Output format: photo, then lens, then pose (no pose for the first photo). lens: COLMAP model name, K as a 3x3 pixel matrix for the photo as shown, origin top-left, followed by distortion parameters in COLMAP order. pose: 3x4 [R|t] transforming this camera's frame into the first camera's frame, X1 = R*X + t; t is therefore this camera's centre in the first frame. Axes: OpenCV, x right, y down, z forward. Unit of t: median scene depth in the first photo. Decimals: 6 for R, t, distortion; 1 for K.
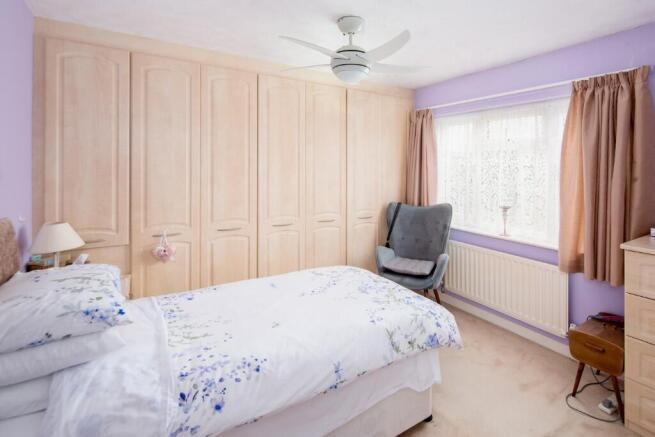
lens RADIAL K [[322.7, 0, 342.0], [0, 322.7, 169.7], [0, 0, 1]] dist [-0.000338, -0.001137]
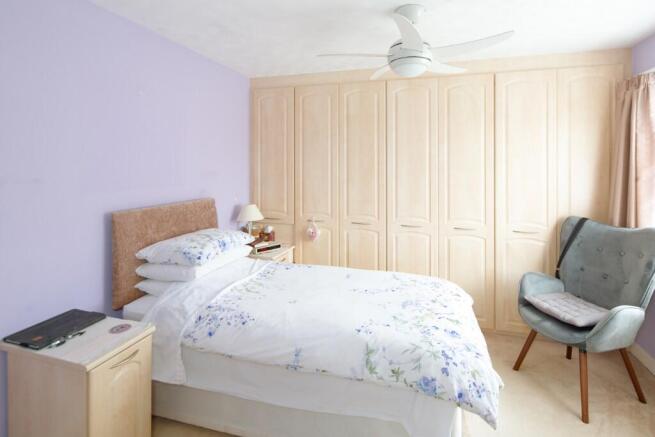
lens RADIAL K [[322.7, 0, 342.0], [0, 322.7, 169.7], [0, 0, 1]] dist [-0.000338, -0.001137]
pose [[0.671736, -0.000845, -0.740790, 0.521205], [0.003033, 0.999994, 0.001610, -0.007607], [0.740784, -0.003329, 0.671735, 0.213574]]
